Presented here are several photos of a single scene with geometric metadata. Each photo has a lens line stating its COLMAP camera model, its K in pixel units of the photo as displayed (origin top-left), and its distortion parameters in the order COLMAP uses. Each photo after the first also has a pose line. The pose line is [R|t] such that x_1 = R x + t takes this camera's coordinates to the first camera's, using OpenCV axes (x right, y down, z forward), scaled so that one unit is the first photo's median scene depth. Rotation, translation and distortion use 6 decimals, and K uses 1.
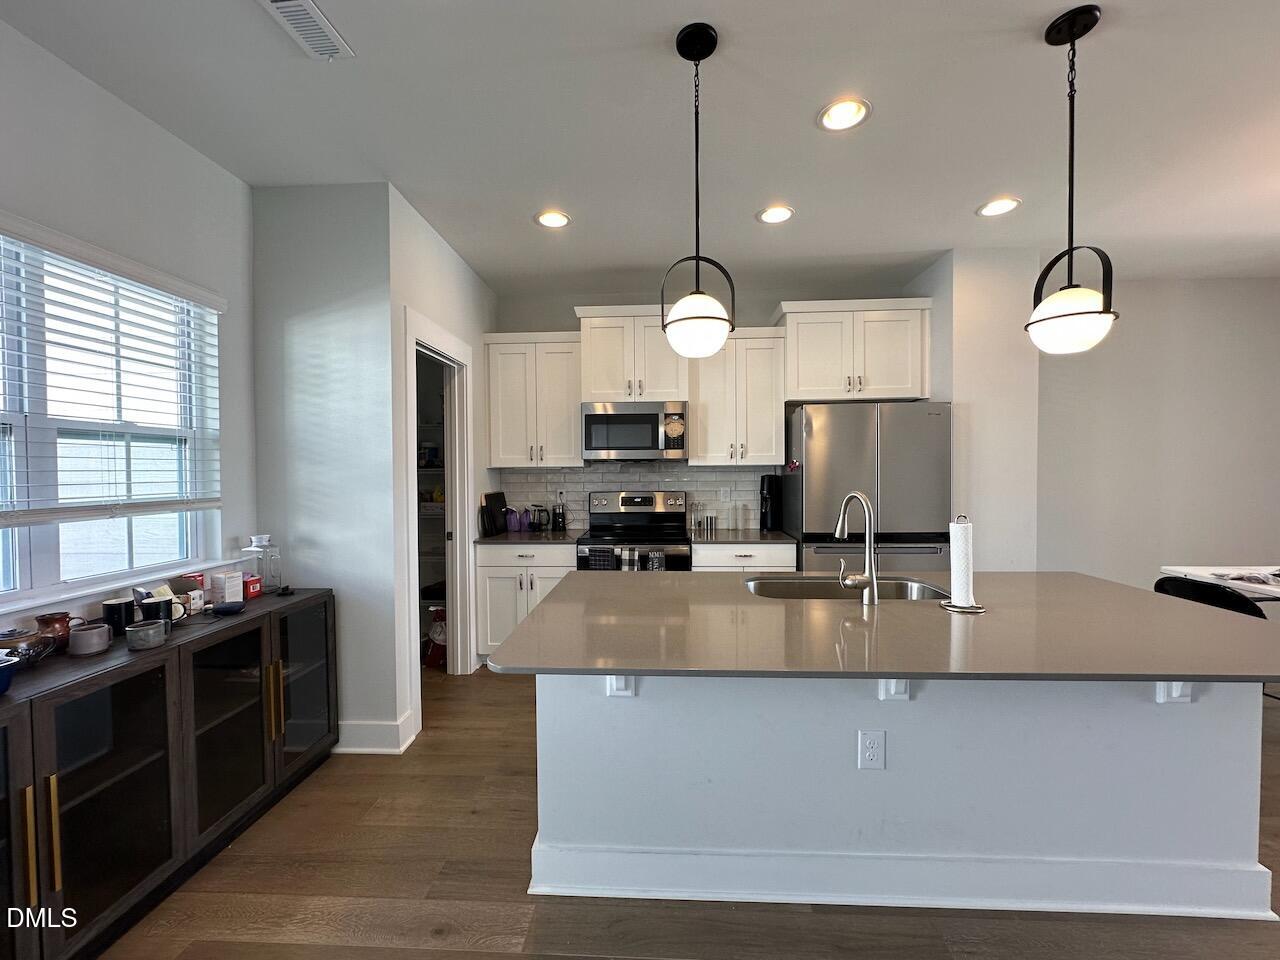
lens RADIAL K [[515.5, 0, 645.2], [0, 515.5, 481.2], [0, 0, 1]] dist [0.000146, -0.000008]
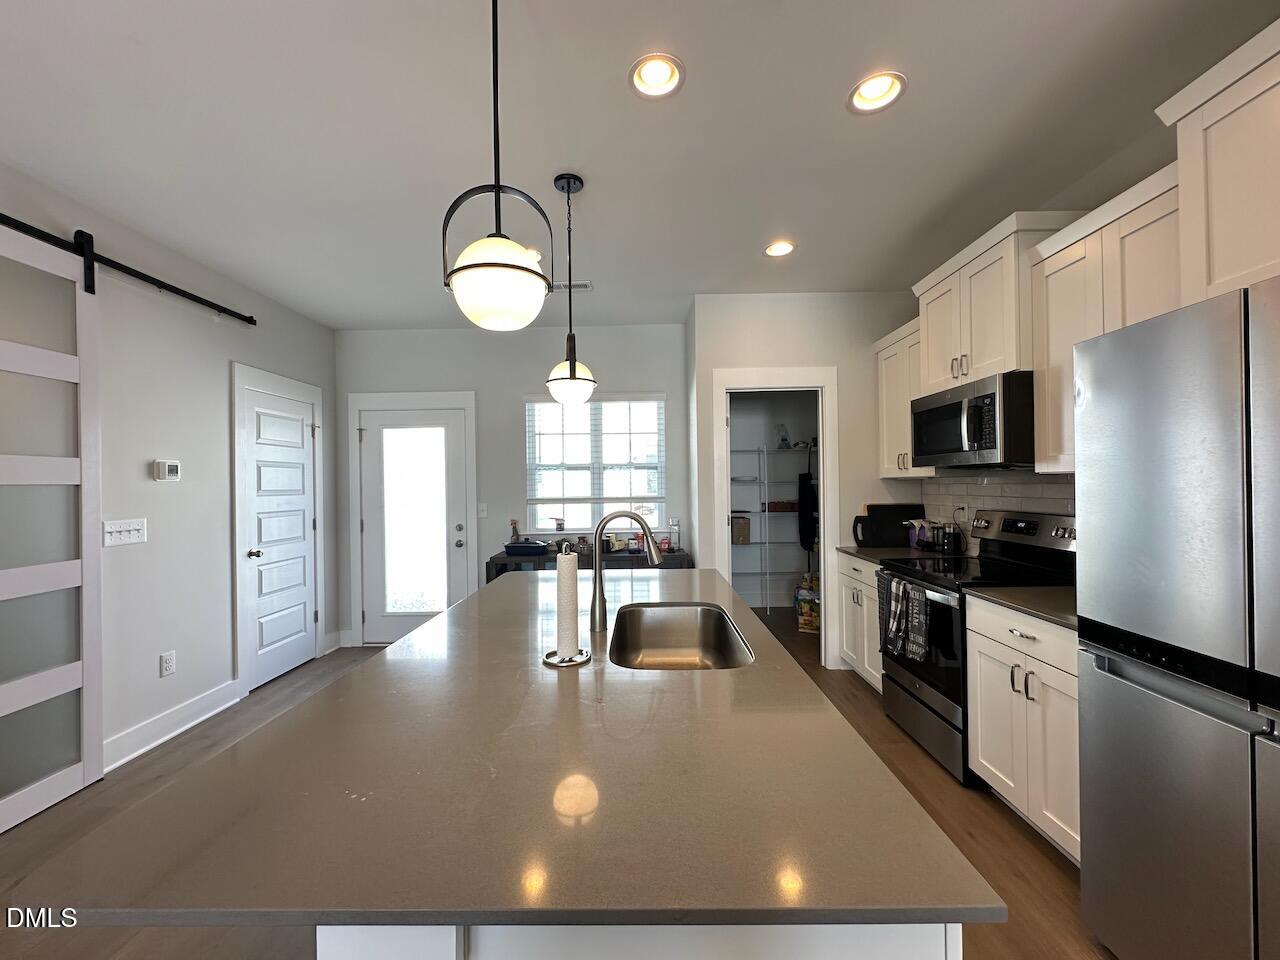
lens RADIAL K [[515.5, 0, 645.2], [0, 515.5, 481.2], [0, 0, 1]] dist [0.000146, -0.000008]
pose [[0.032599, 0.002879, -0.999464, 1.295722], [-0.006259, 0.999977, 0.002677, -0.040334], [0.999449, 0.006168, 0.032616, 0.990460]]
